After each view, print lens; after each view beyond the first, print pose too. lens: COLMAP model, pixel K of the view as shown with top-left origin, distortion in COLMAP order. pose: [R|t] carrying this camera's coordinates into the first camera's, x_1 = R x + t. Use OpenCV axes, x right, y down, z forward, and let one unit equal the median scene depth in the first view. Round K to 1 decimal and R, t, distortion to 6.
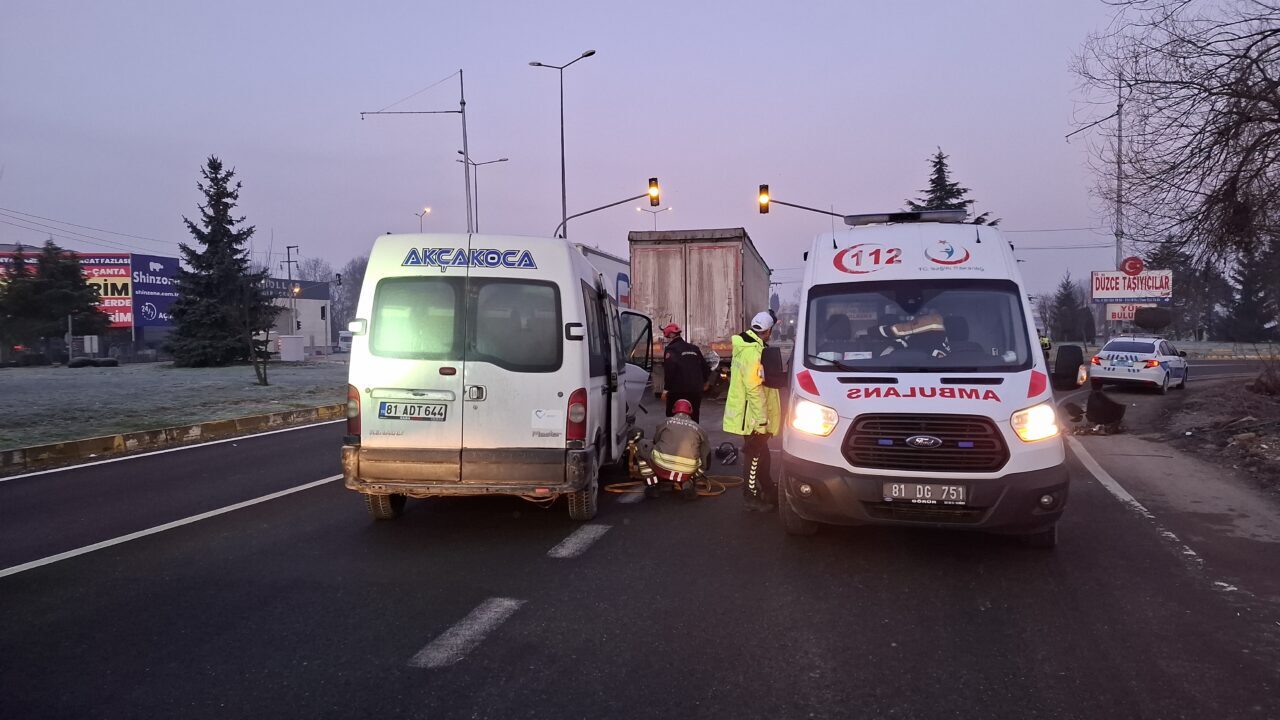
lens RADIAL K [[931.8, 0, 636.2], [0, 931.8, 361.0], [0, 0, 1]] dist [0.061381, -0.000144]
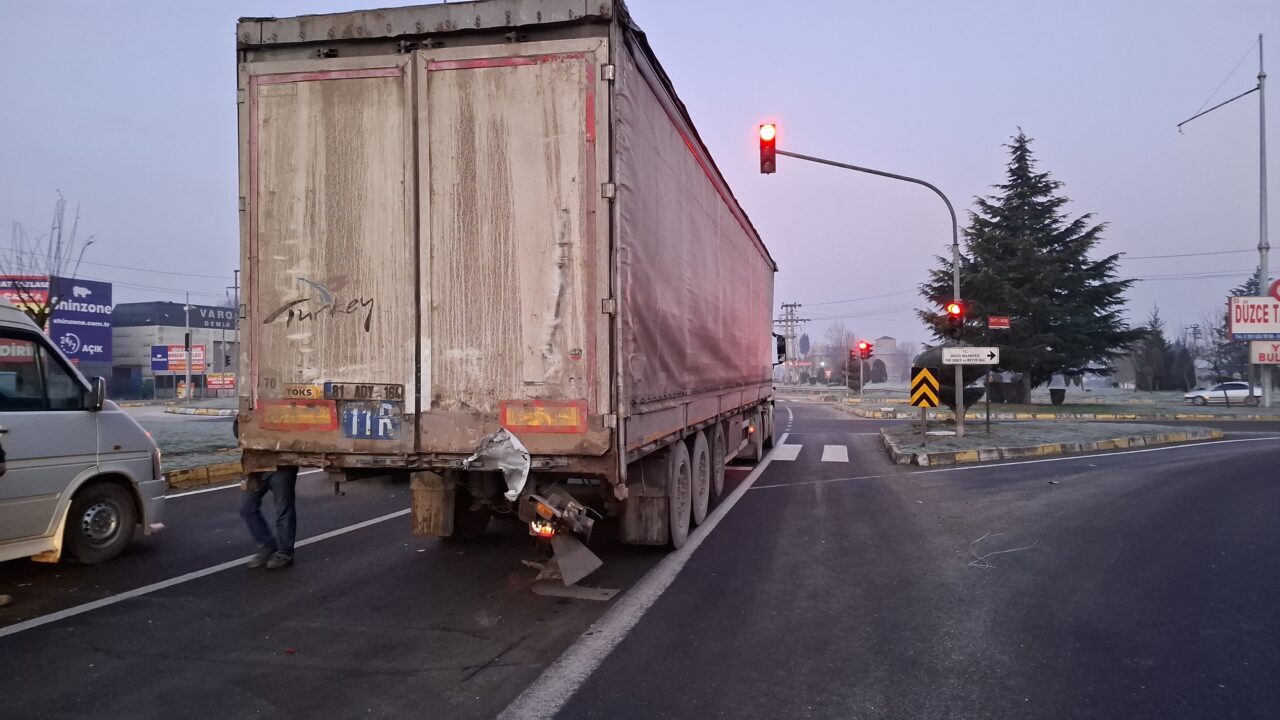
lens RADIAL K [[931.8, 0, 643.4], [0, 931.8, 364.2], [0, 0, 1]] dist [0.061381, -0.000144]
pose [[0.999626, 0.010384, -0.025299, 0.046729], [-0.011414, 0.999098, -0.040906, -0.007262], [0.024852, 0.041179, 0.998843, 0.259109]]
